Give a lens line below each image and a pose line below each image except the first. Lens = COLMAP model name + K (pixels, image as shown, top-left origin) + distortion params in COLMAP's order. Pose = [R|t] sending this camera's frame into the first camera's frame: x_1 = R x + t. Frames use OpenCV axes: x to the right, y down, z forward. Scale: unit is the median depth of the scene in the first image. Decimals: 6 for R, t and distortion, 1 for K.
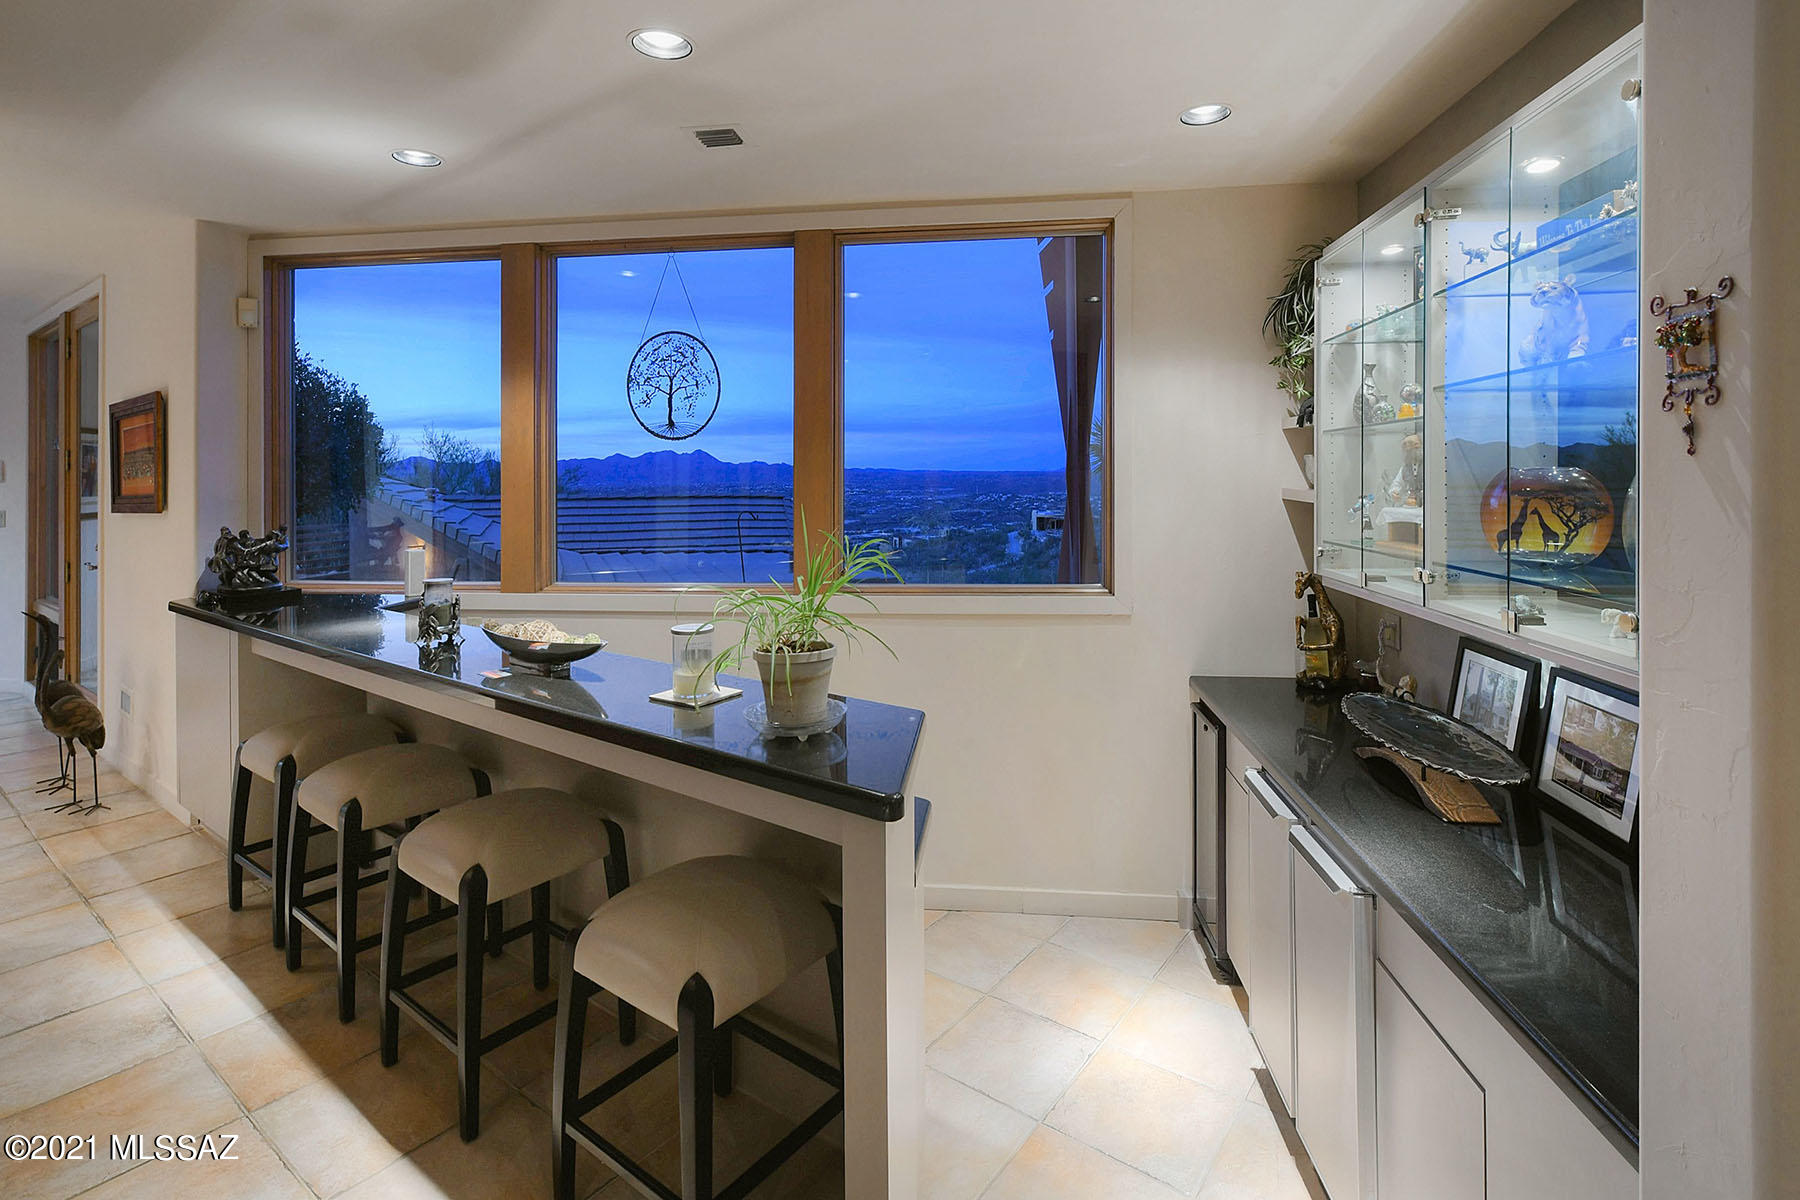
lens RADIAL K [[837.0, 0, 897.3], [0, 837.0, 482.4], [0, 0, 1]] dist [-0.010540, -0.000284]
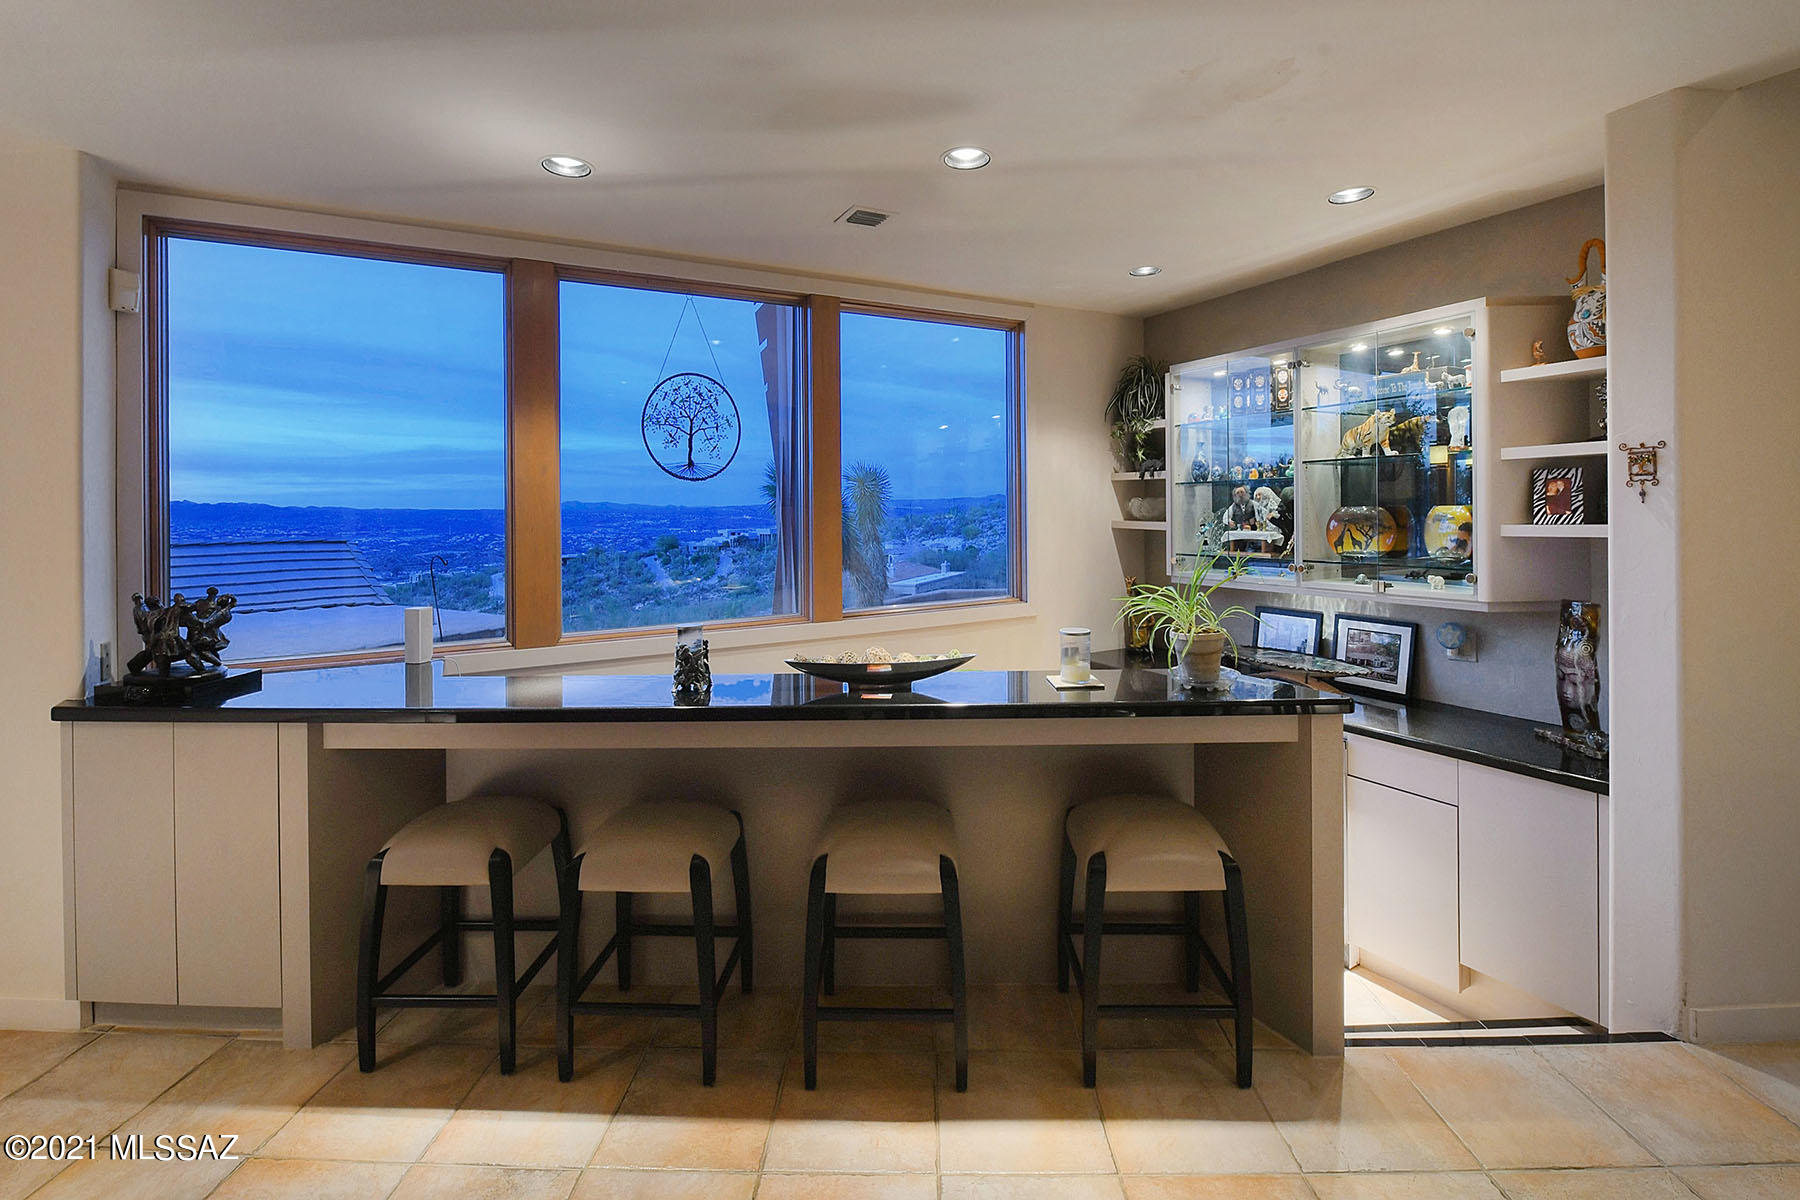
lens RADIAL K [[795.7, 0, 897.4], [0, 795.7, 519.2], [0, 0, 1]] dist [-0.015447, -0.000051]
pose [[0.815480, -0.011134, 0.578678, -0.709635], [0.011557, 0.999929, 0.002954, -0.004530], [-0.578670, 0.004279, 0.815551, 0.085810]]
